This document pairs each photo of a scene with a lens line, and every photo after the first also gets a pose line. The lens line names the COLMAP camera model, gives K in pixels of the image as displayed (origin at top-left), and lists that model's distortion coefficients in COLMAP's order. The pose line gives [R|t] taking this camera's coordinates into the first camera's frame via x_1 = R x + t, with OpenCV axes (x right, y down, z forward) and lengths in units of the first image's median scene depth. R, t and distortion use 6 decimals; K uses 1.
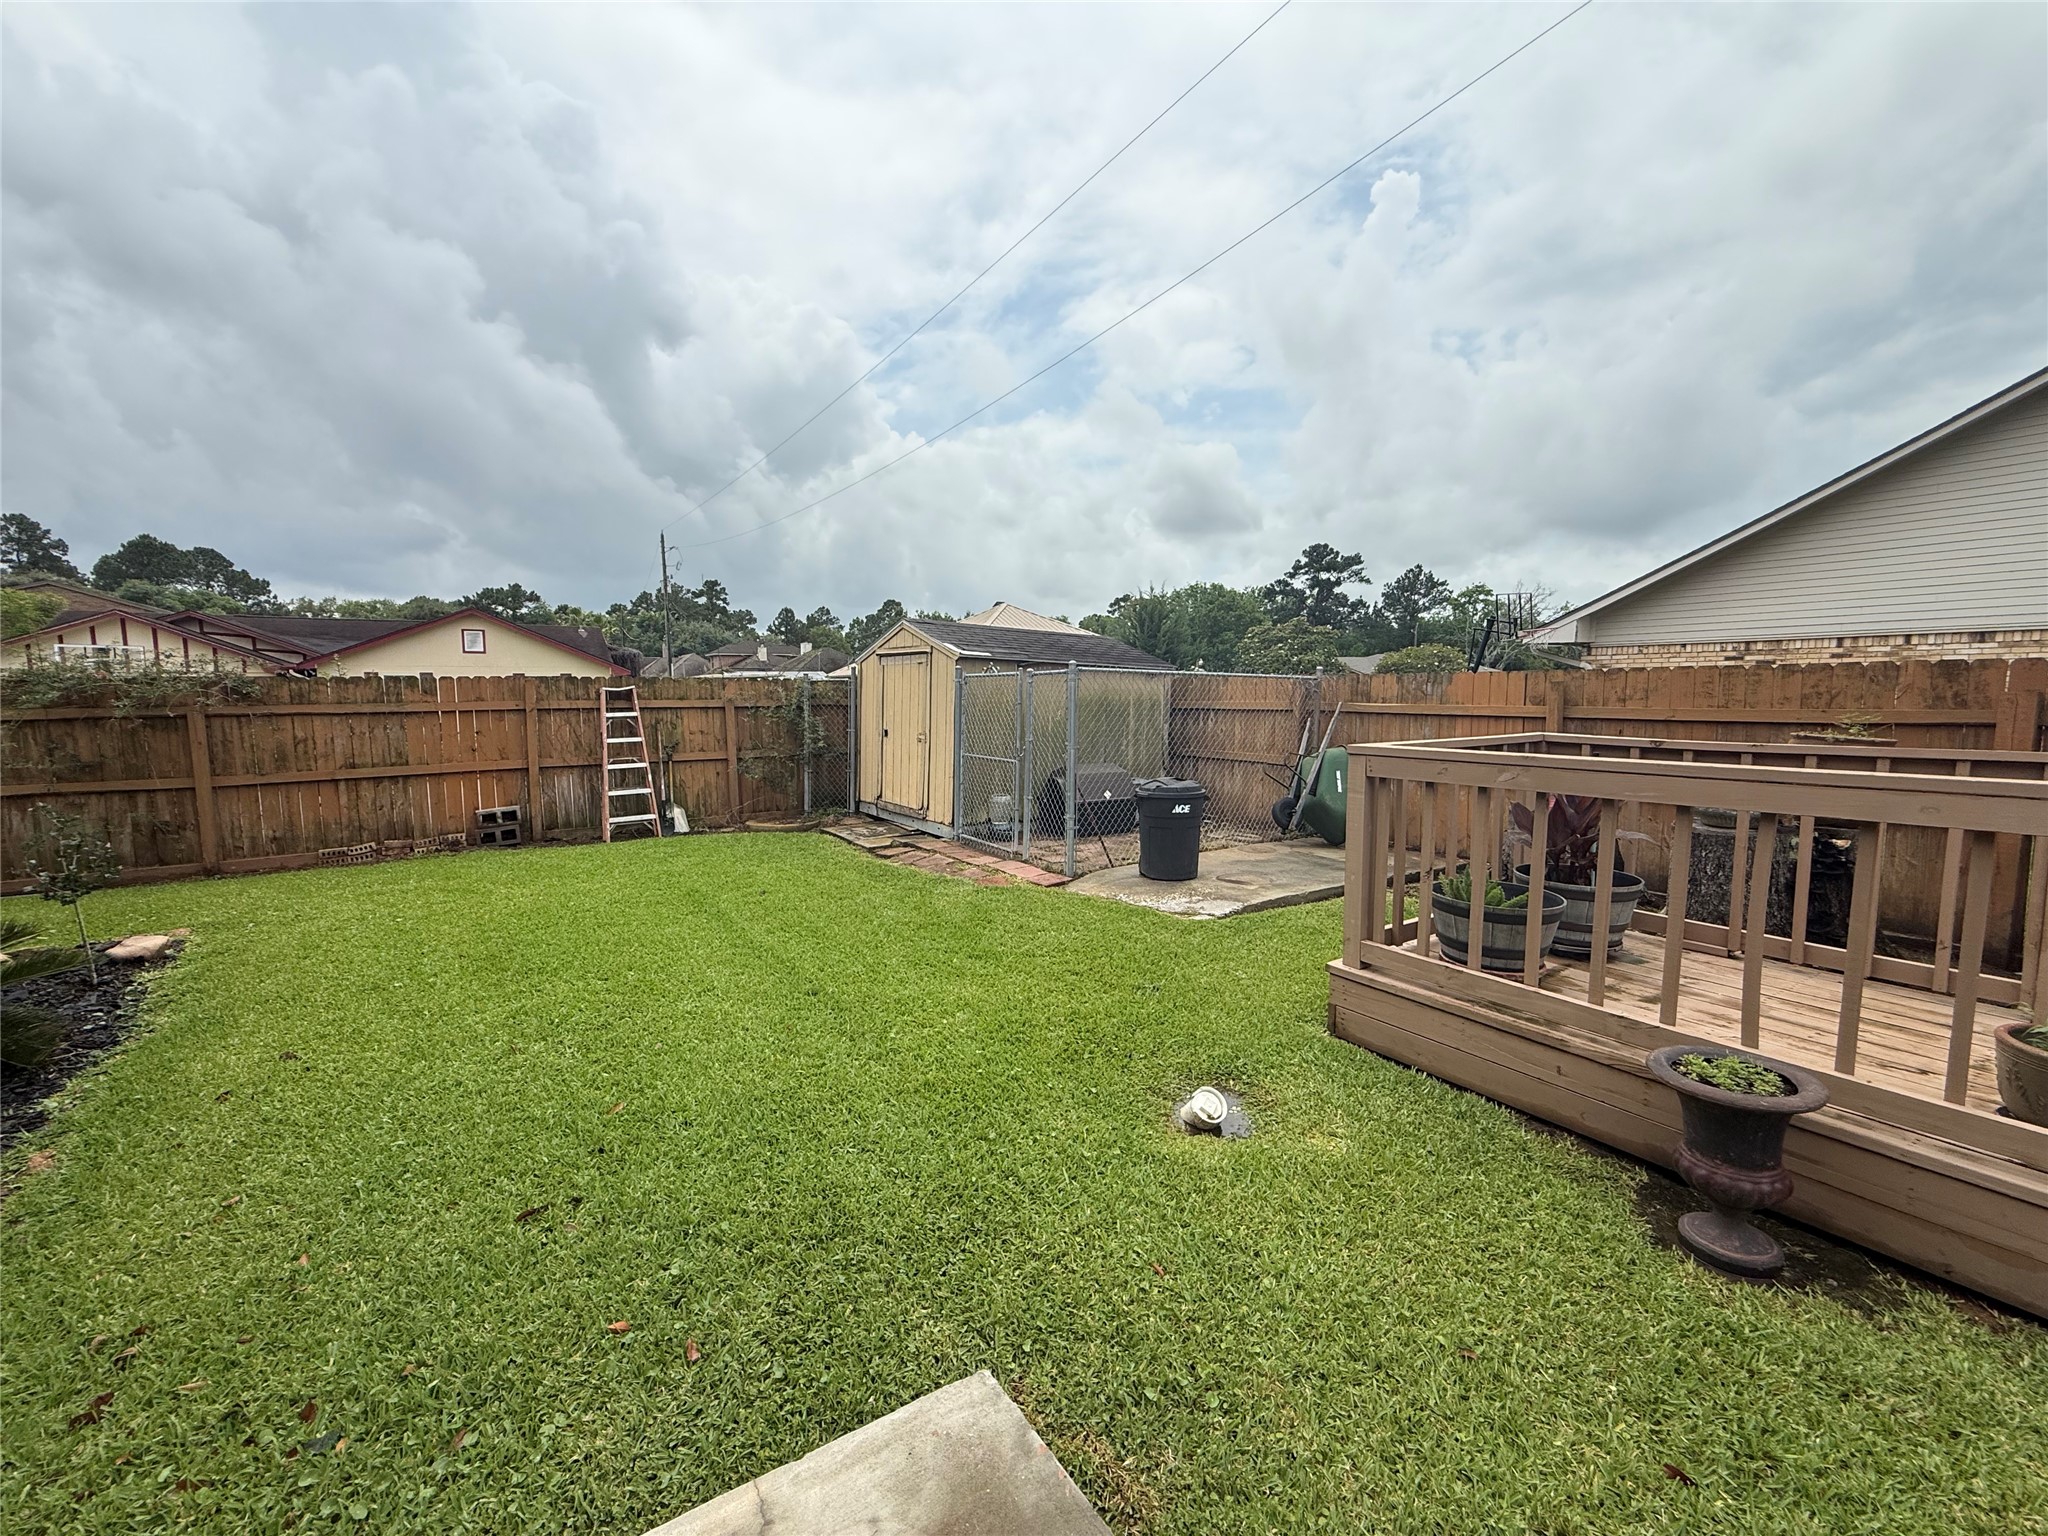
lens RADIAL K [[815.7, 0, 1019.1], [0, 815.7, 771.7], [0, 0, 1]] dist [0.001386, 0.000258]
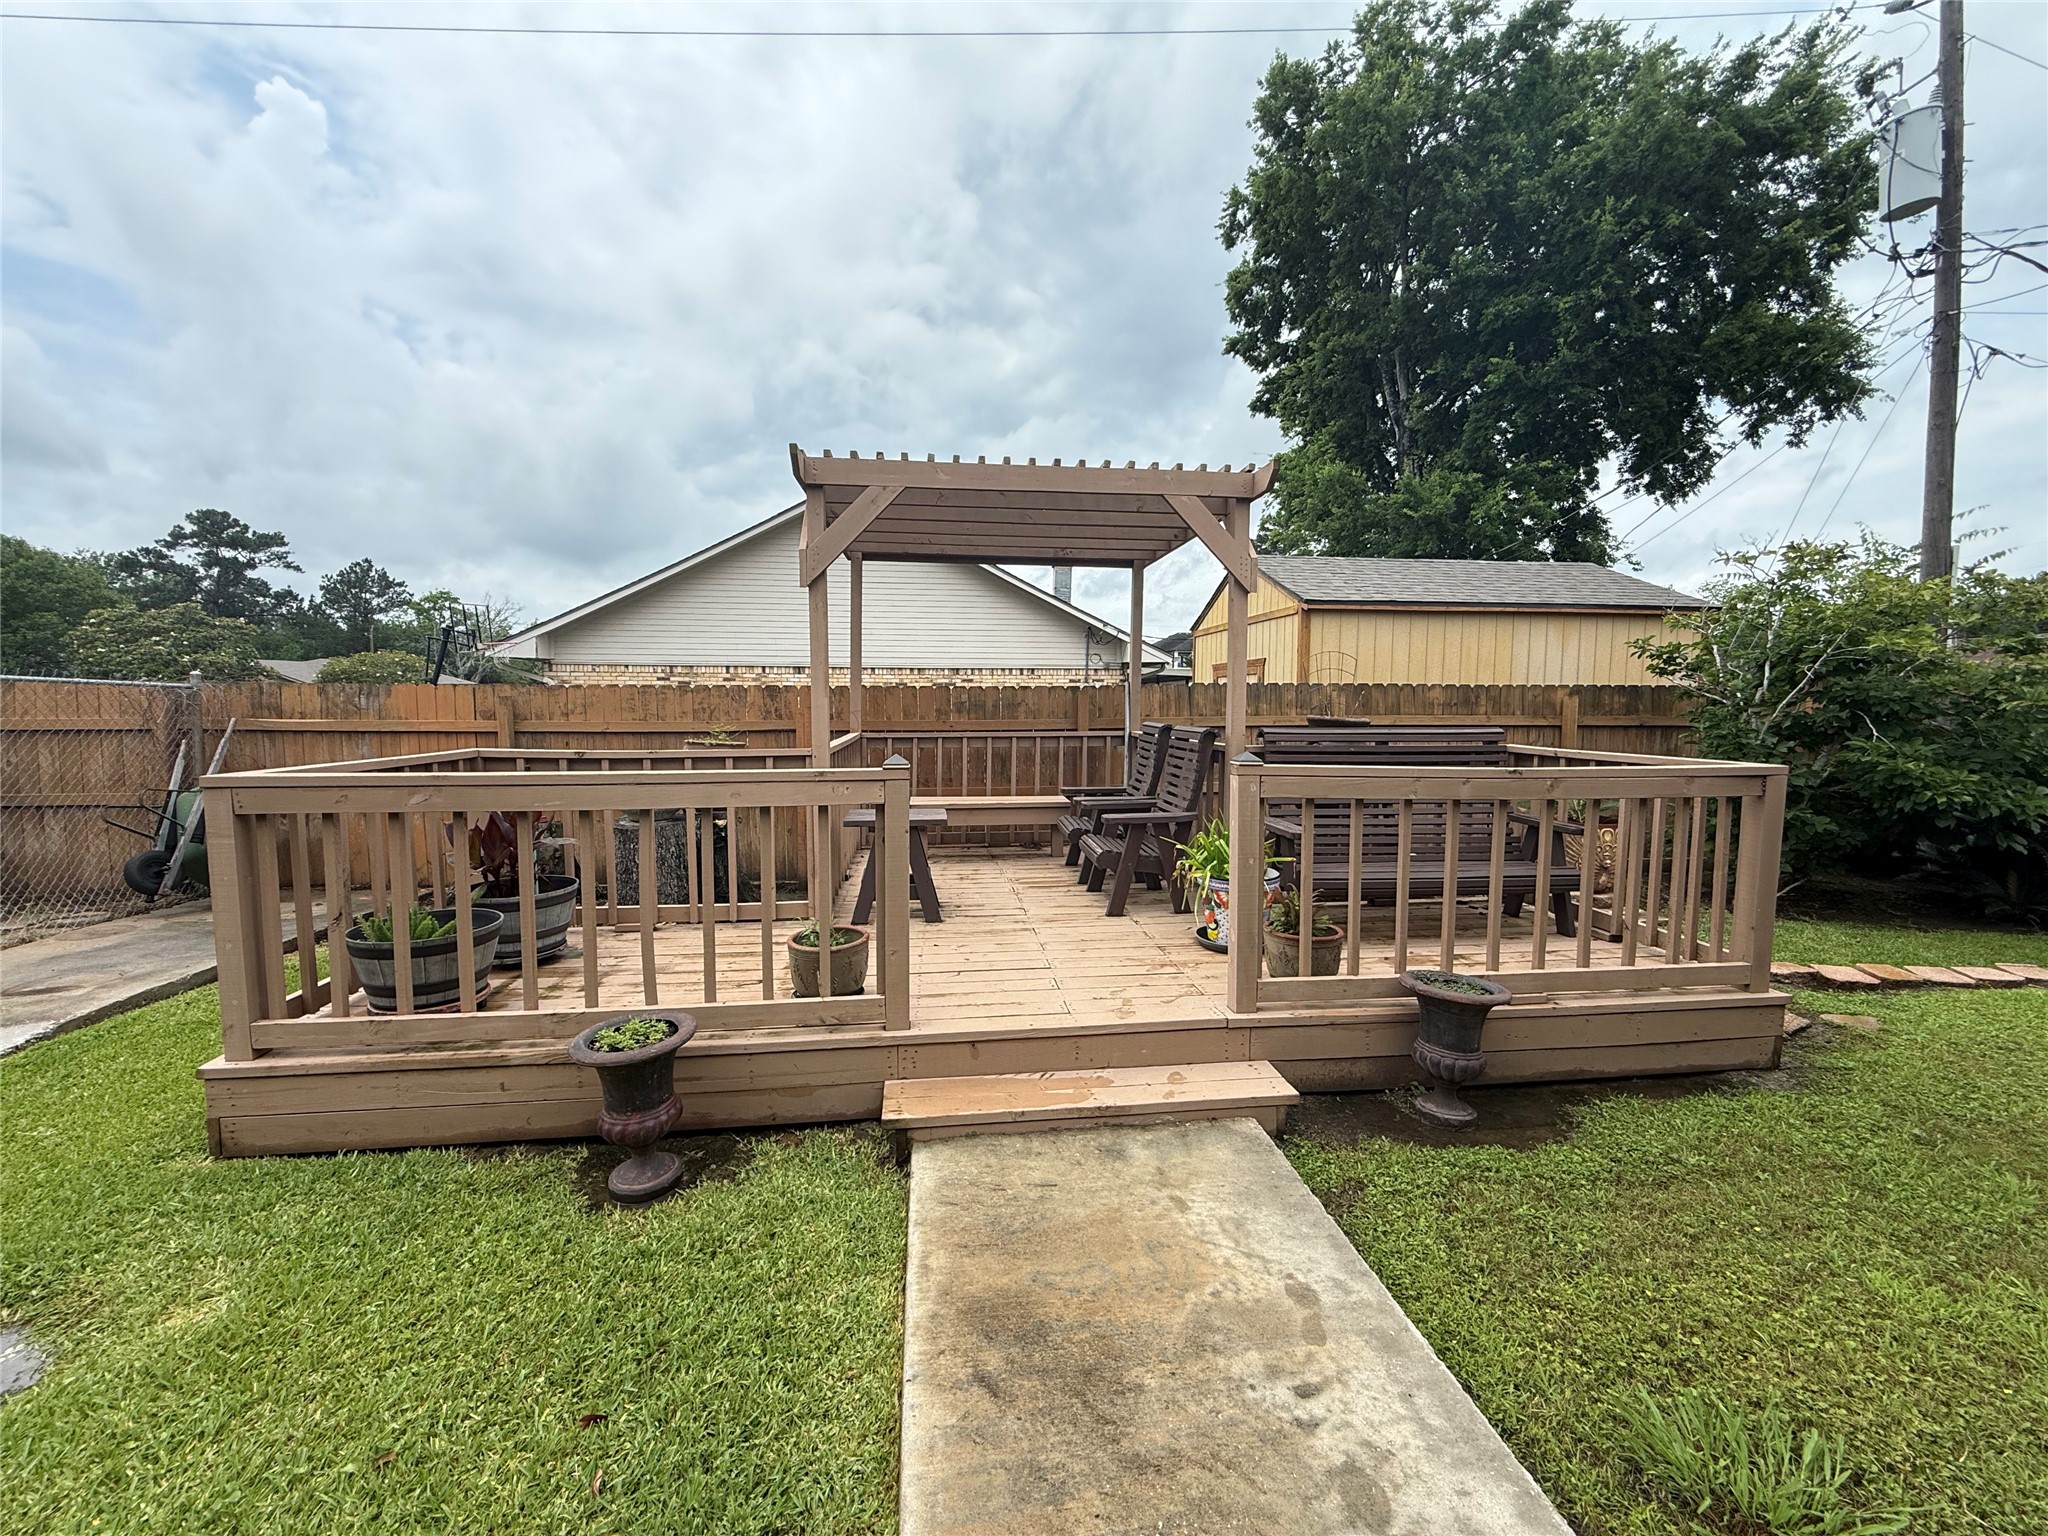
lens RADIAL K [[815.8, 0, 1021.3], [0, 815.8, 765.1], [0, 0, 1]] dist [0.000430, -0.000273]
pose [[0.440326, -0.060833, 0.895775, 0.022656], [0.082009, 0.996256, 0.027345, -0.000623], [-0.894085, 0.061420, 0.443667, -0.010967]]
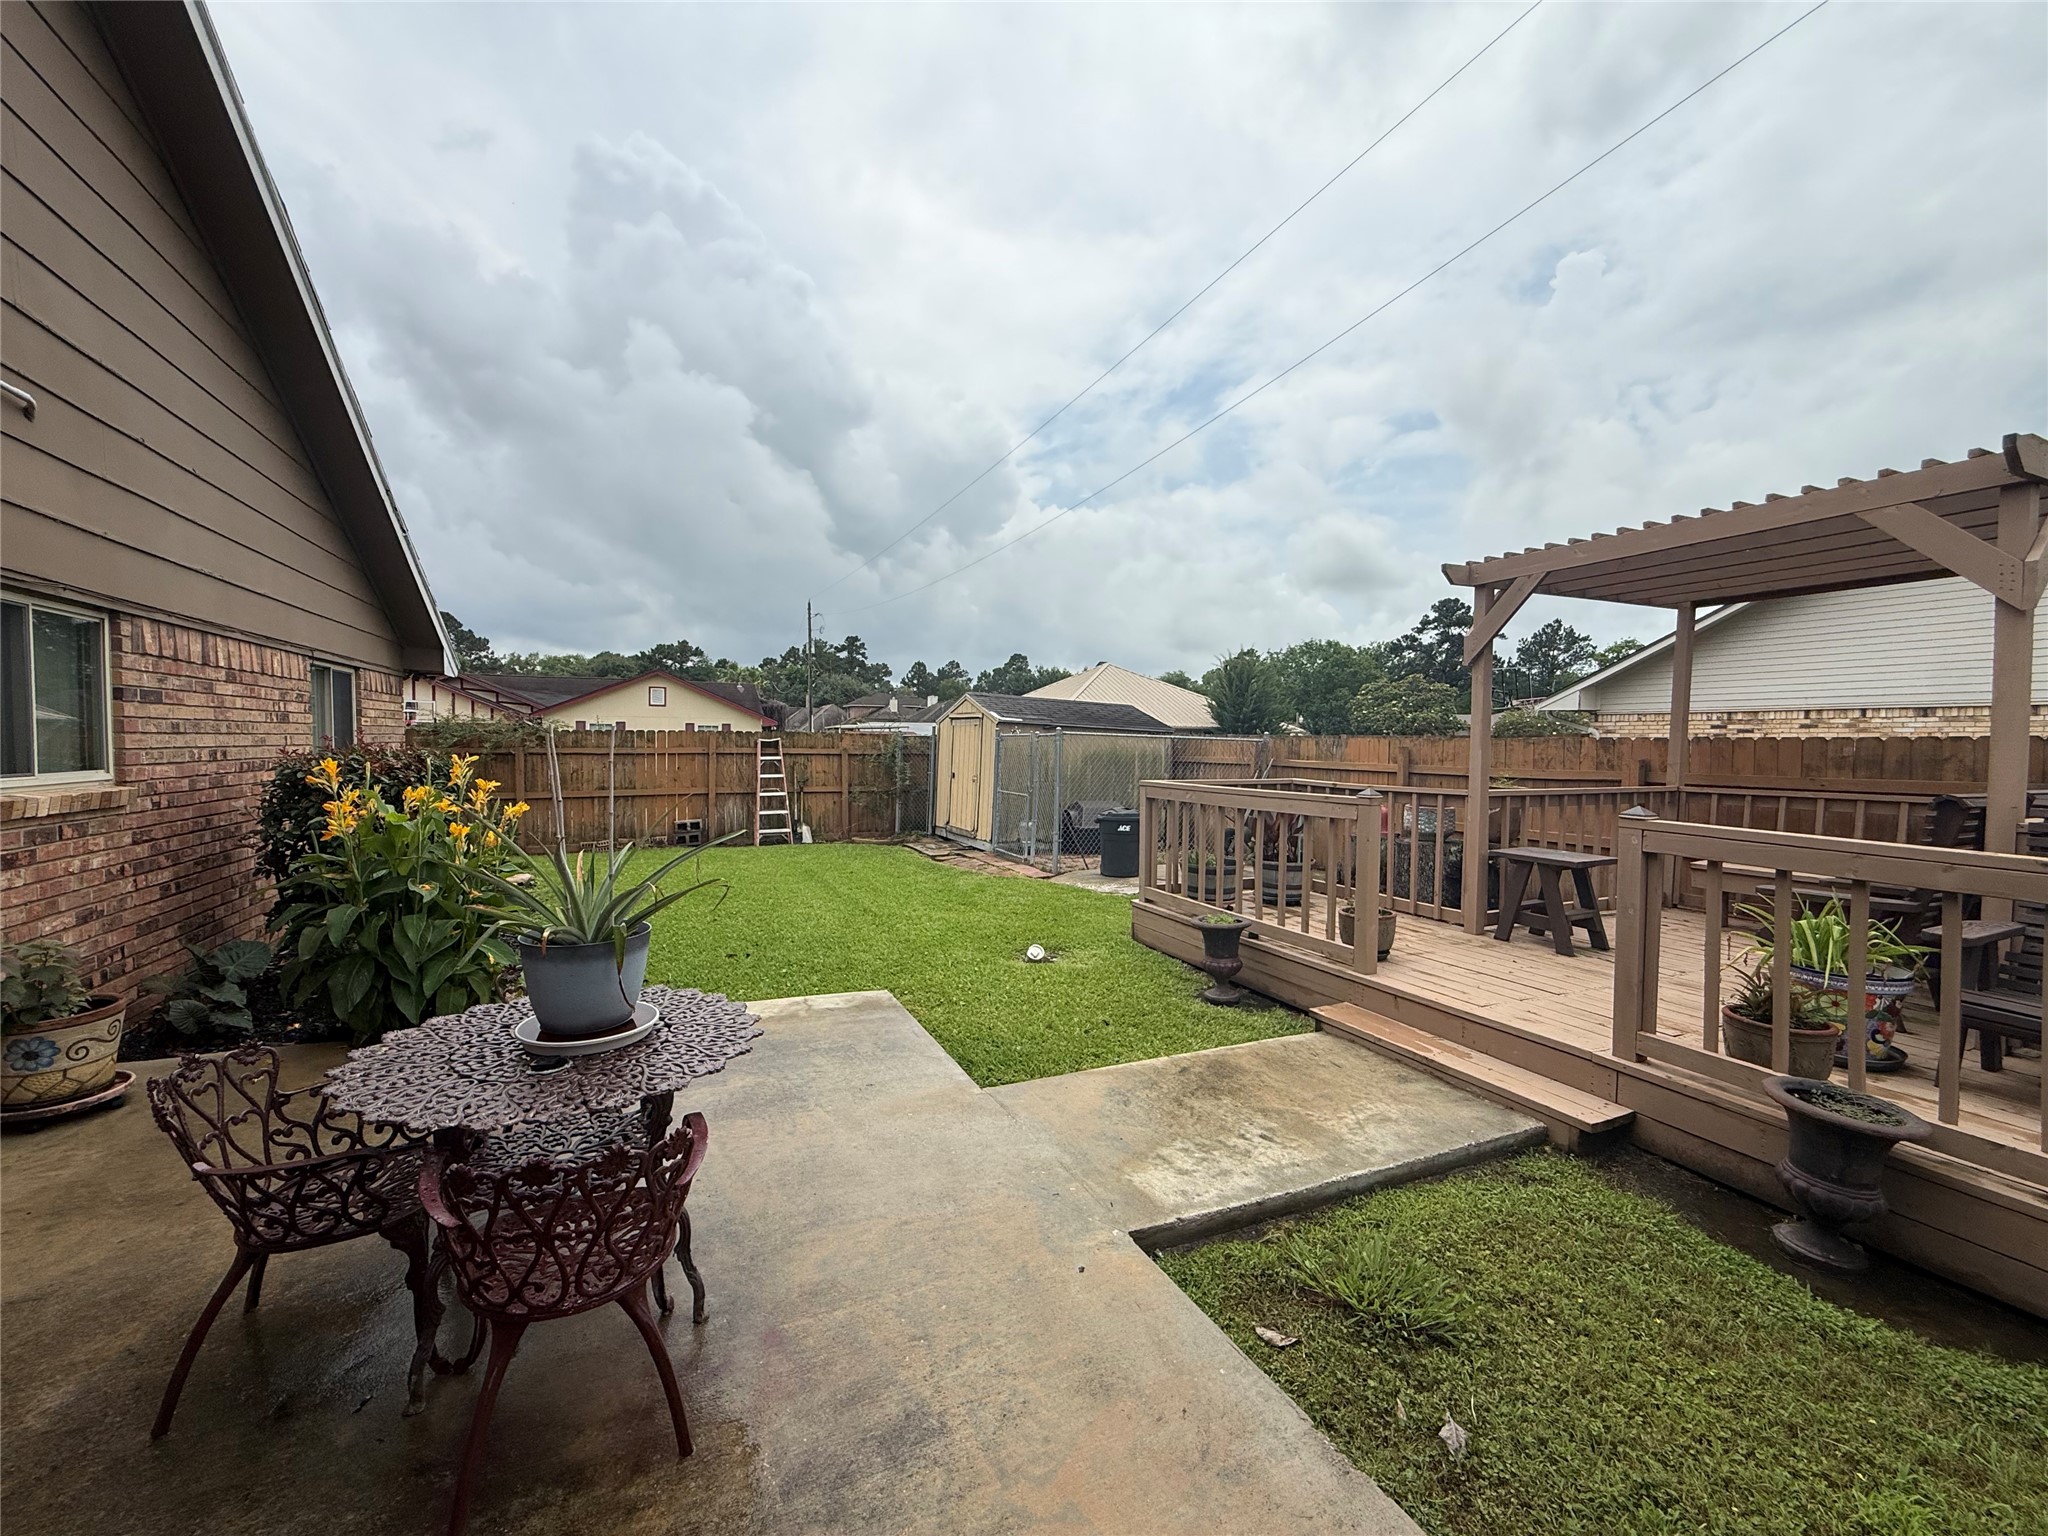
lens RADIAL K [[815.8, 0, 1021.3], [0, 815.8, 765.1], [0, 0, 1]] dist [0.000430, -0.000273]
pose [[0.988527, 0.020139, -0.149695, 0.163806], [-0.030653, 0.997196, -0.068262, 0.026733], [0.147901, 0.072067, 0.986373, -0.350348]]
